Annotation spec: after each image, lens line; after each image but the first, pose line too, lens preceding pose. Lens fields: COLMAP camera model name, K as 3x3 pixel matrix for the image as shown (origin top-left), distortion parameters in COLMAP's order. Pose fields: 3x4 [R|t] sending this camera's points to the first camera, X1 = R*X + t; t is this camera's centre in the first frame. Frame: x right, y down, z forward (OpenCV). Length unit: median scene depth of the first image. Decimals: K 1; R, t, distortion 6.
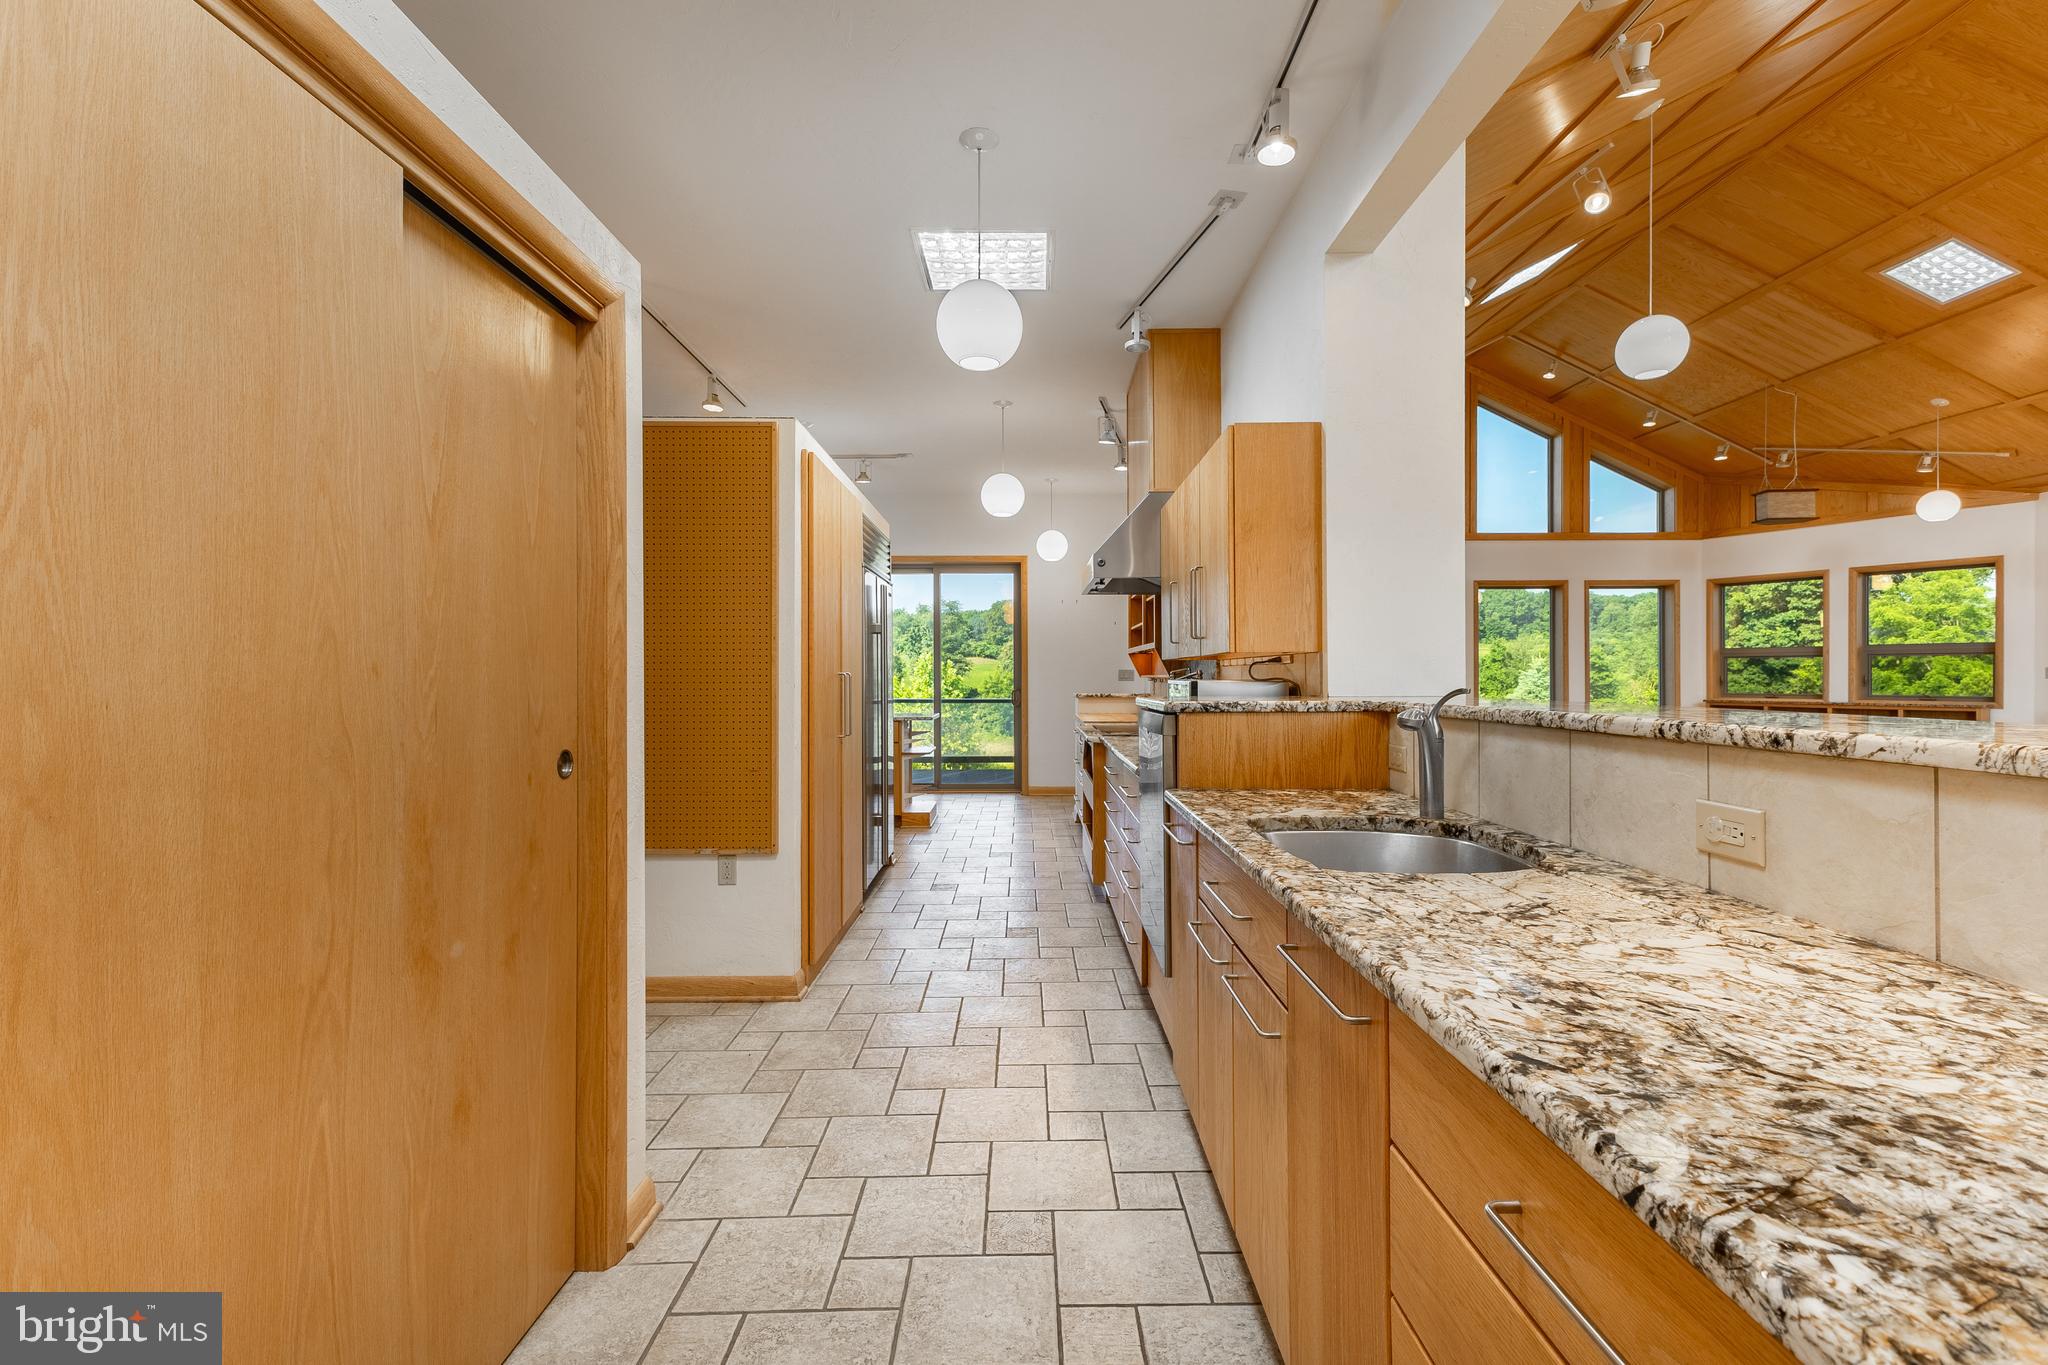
lens RADIAL K [[879.8, 0, 1021.8], [0, 879.8, 677.2], [0, 0, 1]] dist [0.006593, -0.000293]
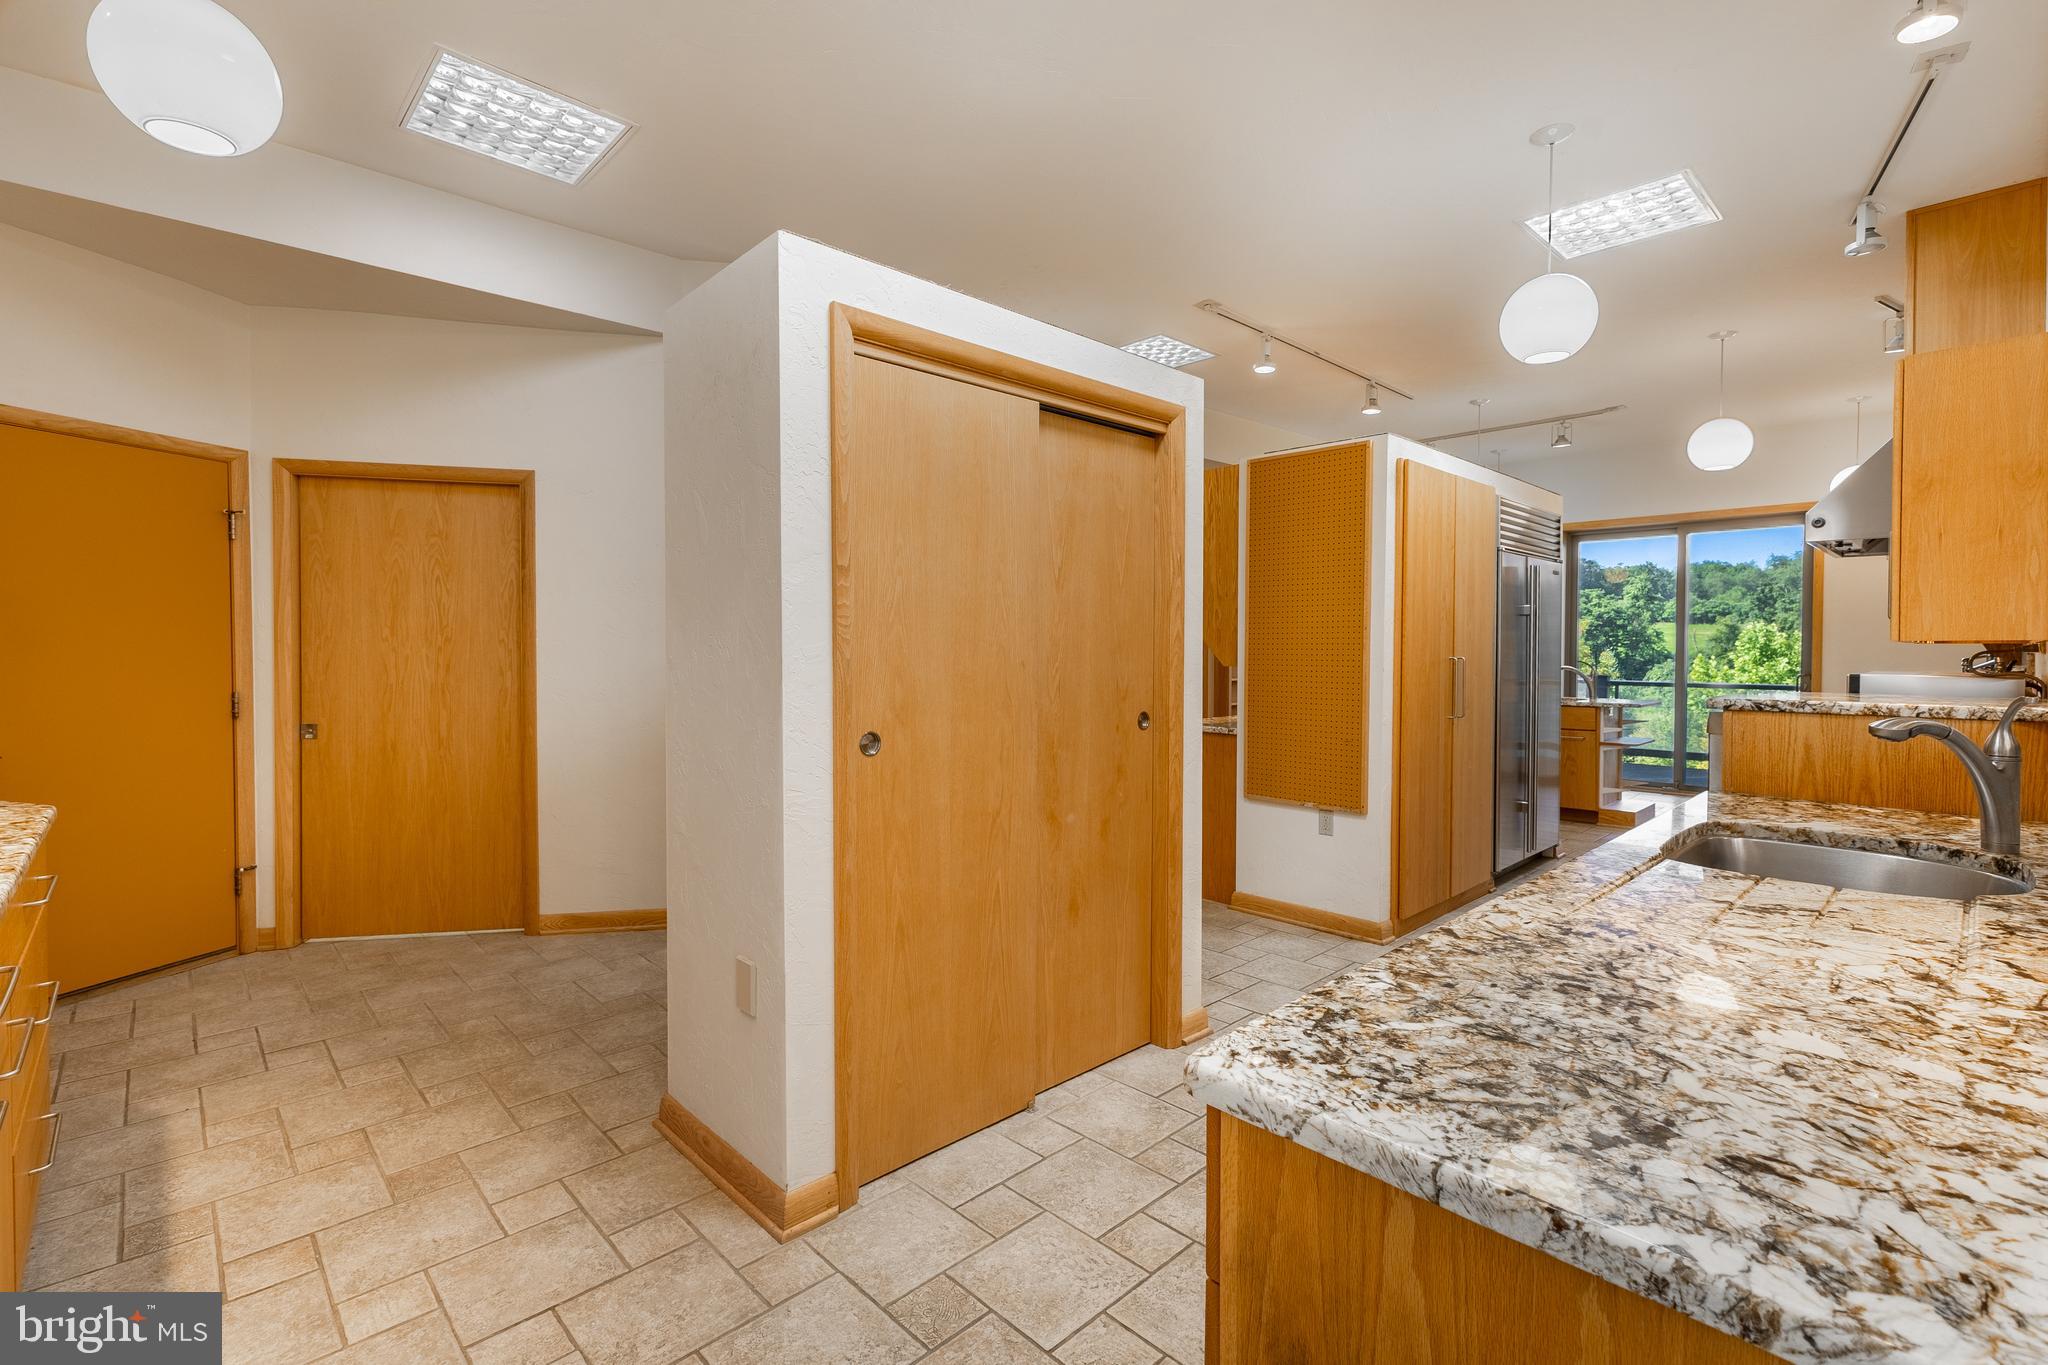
lens RADIAL K [[879.8, 0, 1021.8], [0, 879.8, 677.2], [0, 0, 1]] dist [0.006593, -0.000293]
pose [[0.697828, 0.026037, -0.715792, 0.719986], [-0.005759, 0.999511, 0.030743, -0.042266], [0.716243, -0.017330, 0.697636, -0.403058]]
